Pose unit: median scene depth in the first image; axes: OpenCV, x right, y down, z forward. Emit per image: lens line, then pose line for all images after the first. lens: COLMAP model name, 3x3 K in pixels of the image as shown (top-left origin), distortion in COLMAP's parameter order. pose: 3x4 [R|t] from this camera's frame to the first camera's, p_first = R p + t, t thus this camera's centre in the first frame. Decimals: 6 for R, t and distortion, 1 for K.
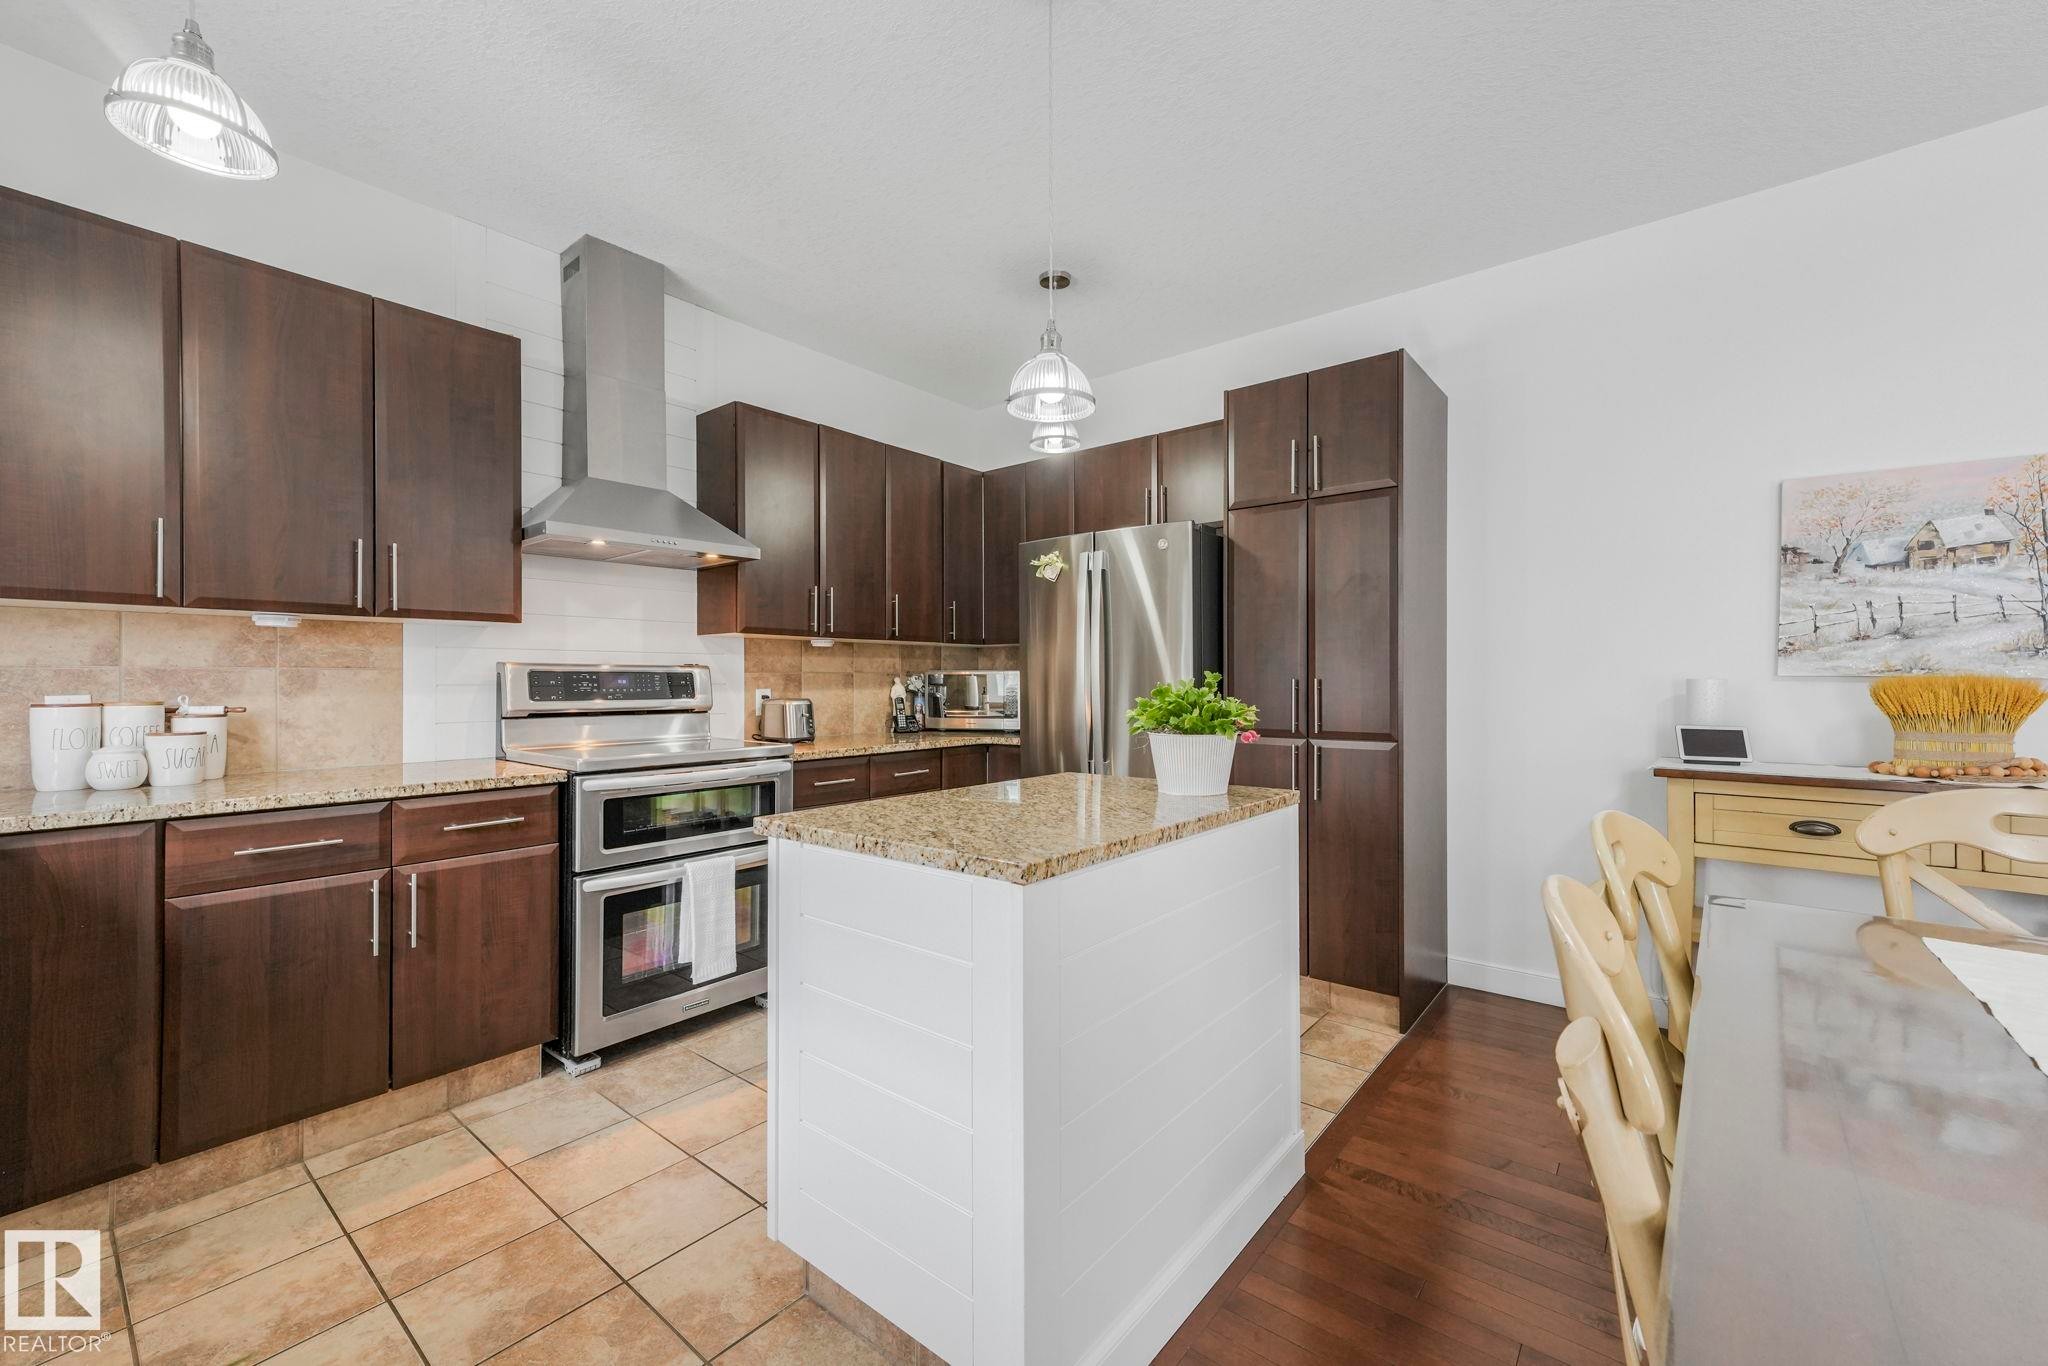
lens RADIAL K [[810.5, 0, 1023.8], [0, 810.5, 687.3], [0, 0, 1]] dist [-0.001418, 0.000202]
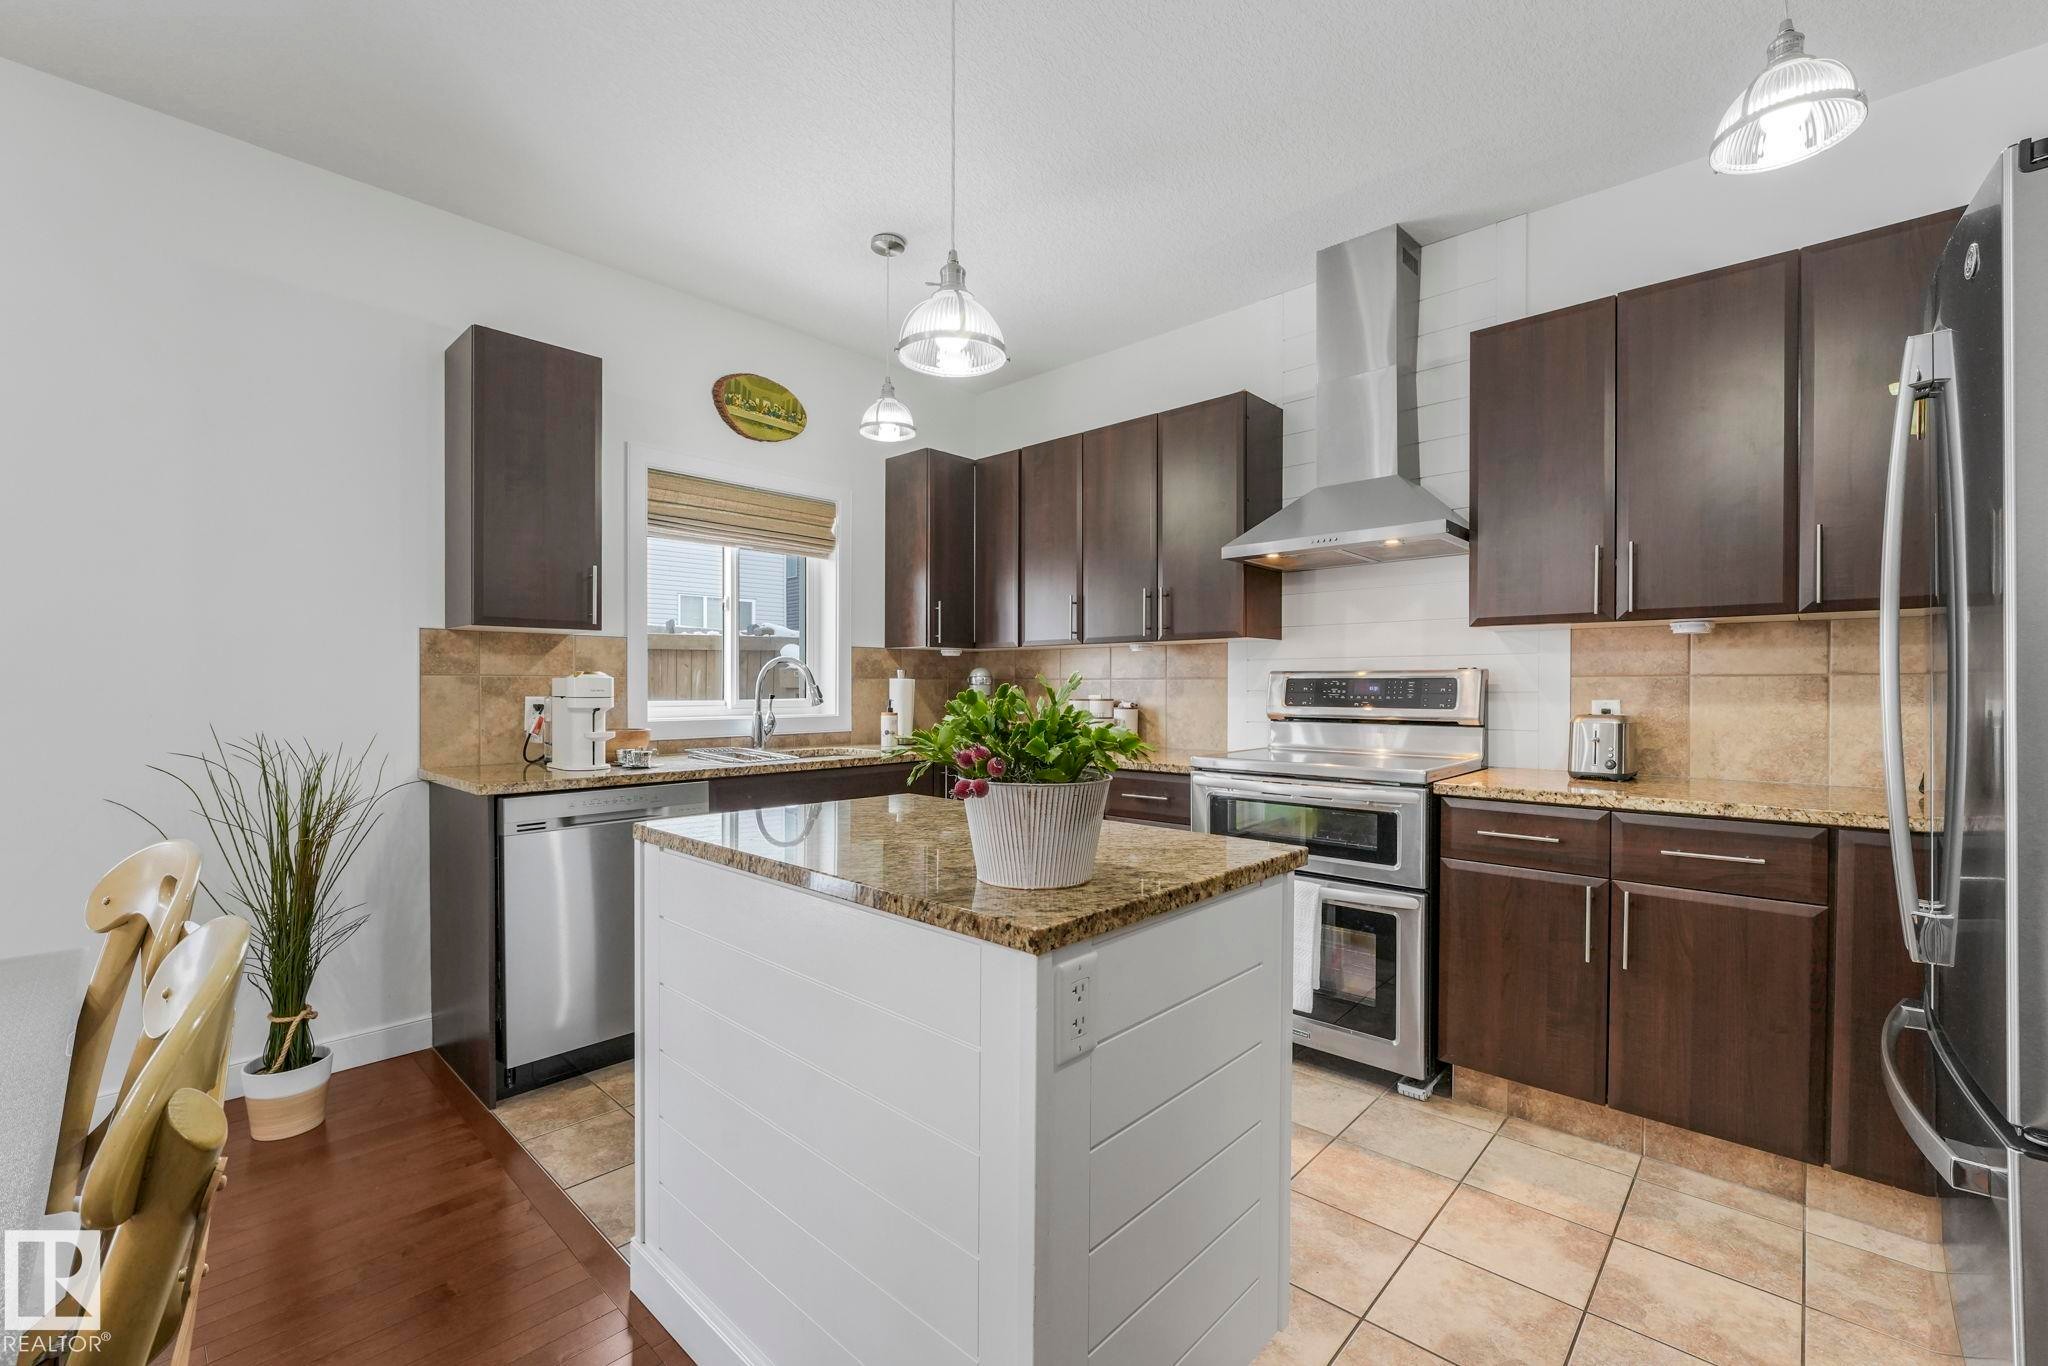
lens RADIAL K [[853.9, 0, 1021.5], [0, 853.9, 690.1], [0, 0, 1]] dist [-0.003555, -0.000072]
pose [[-0.067527, 0.006238, -0.997698, 0.681508], [-0.009356, 0.999933, 0.006885, -0.010486], [0.997674, 0.009800, -0.067464, 0.851054]]
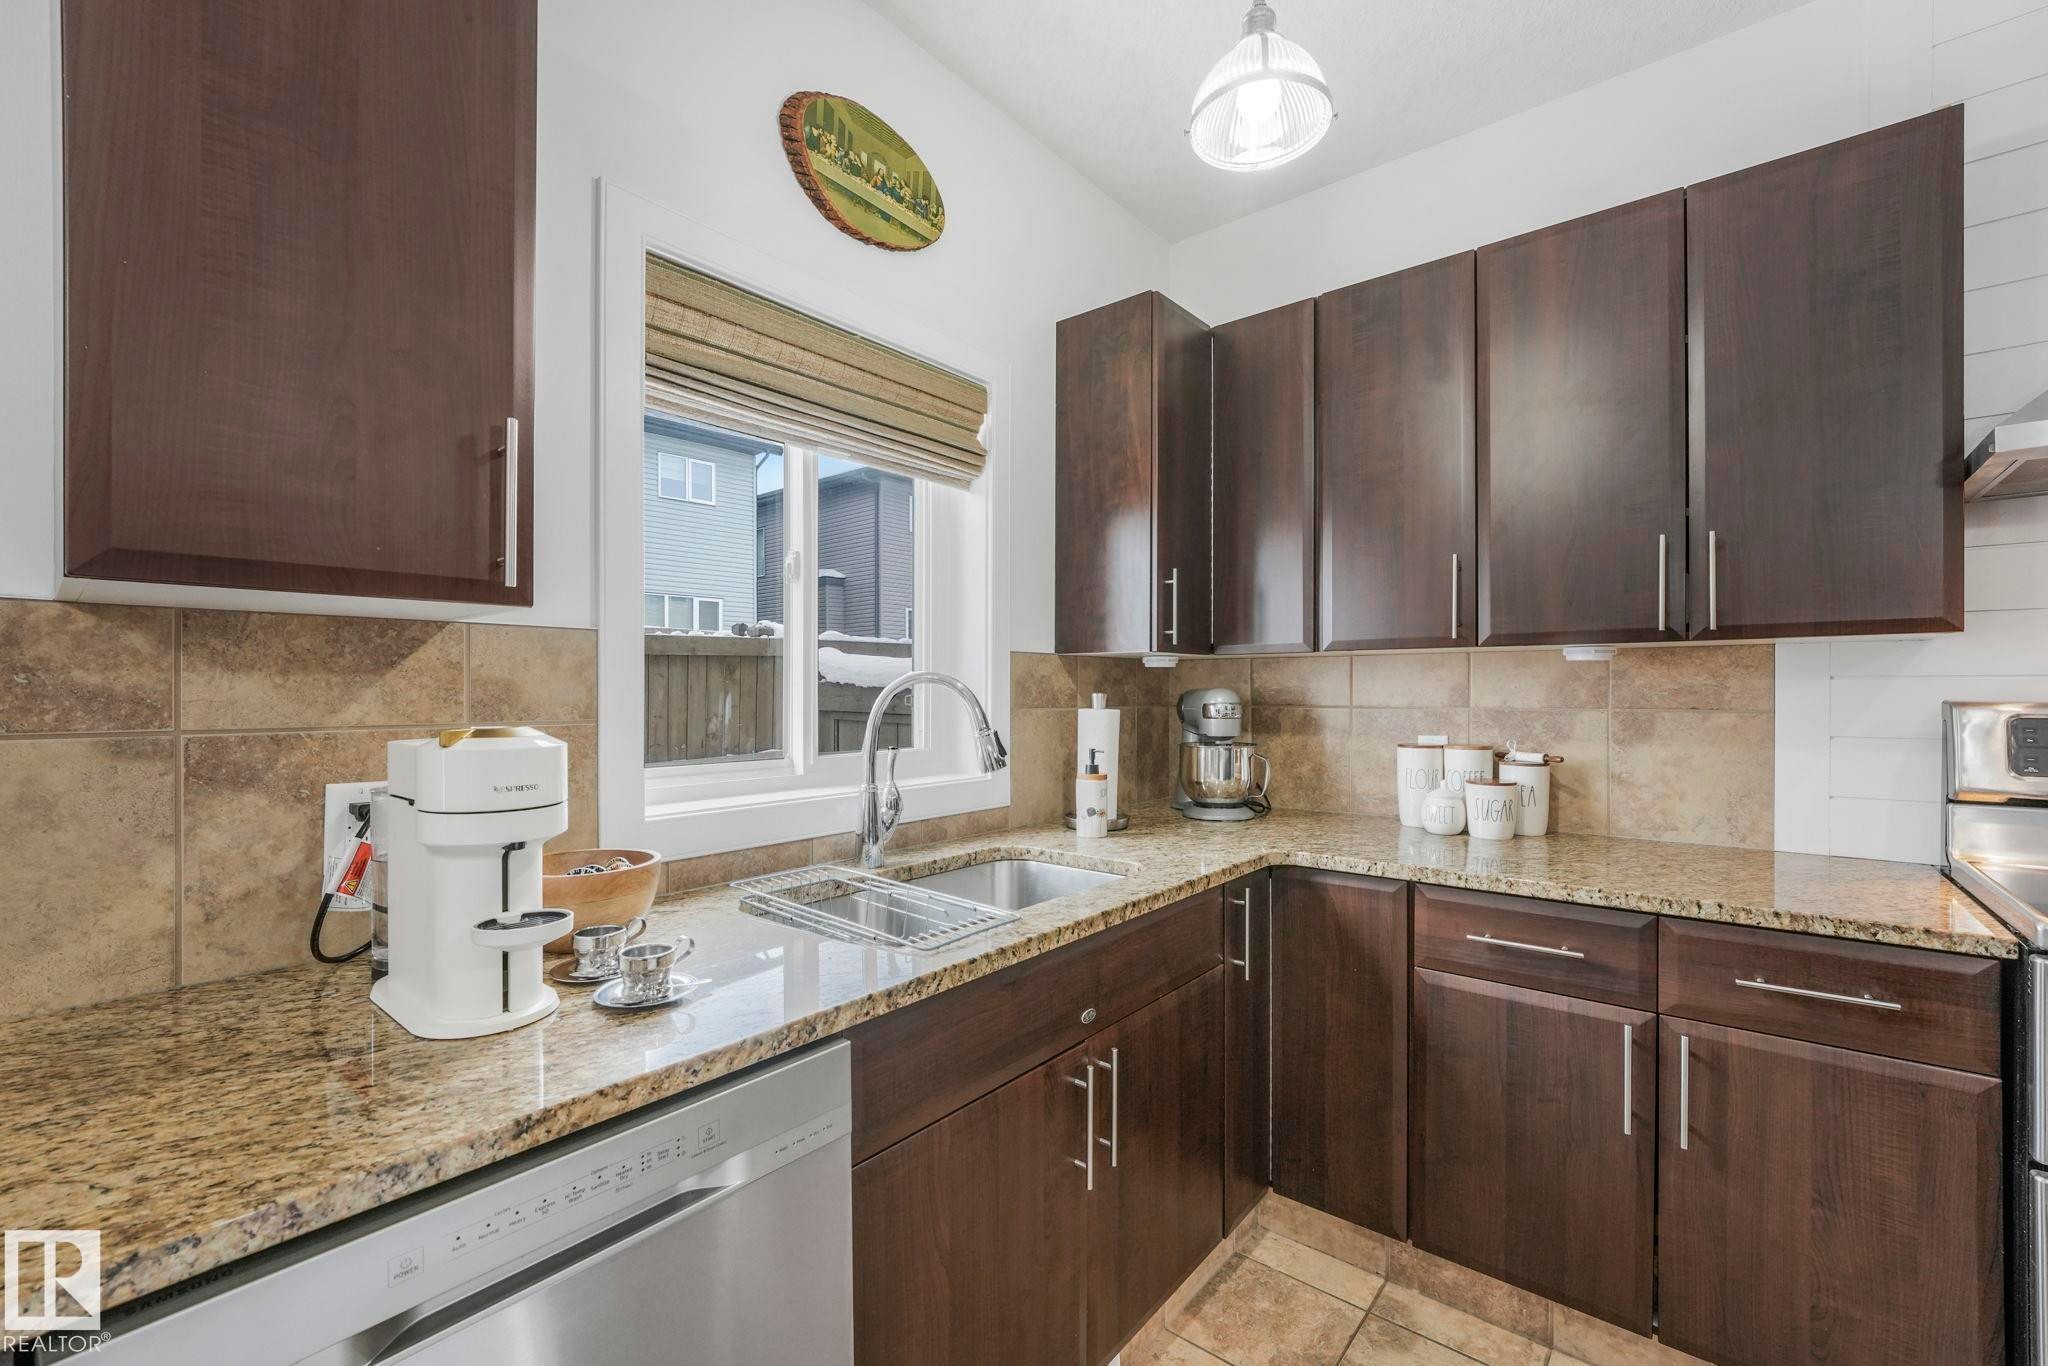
lens RADIAL K [[853.9, 0, 1033.9], [0, 853.9, 688.6], [0, 0, 1]] dist [-0.003555, -0.000072]
pose [[-0.007638, -0.000446, -0.999971, -0.057034], [-0.006865, 0.999976, -0.000394, -0.041365], [0.999947, 0.006862, -0.007640, 0.431056]]
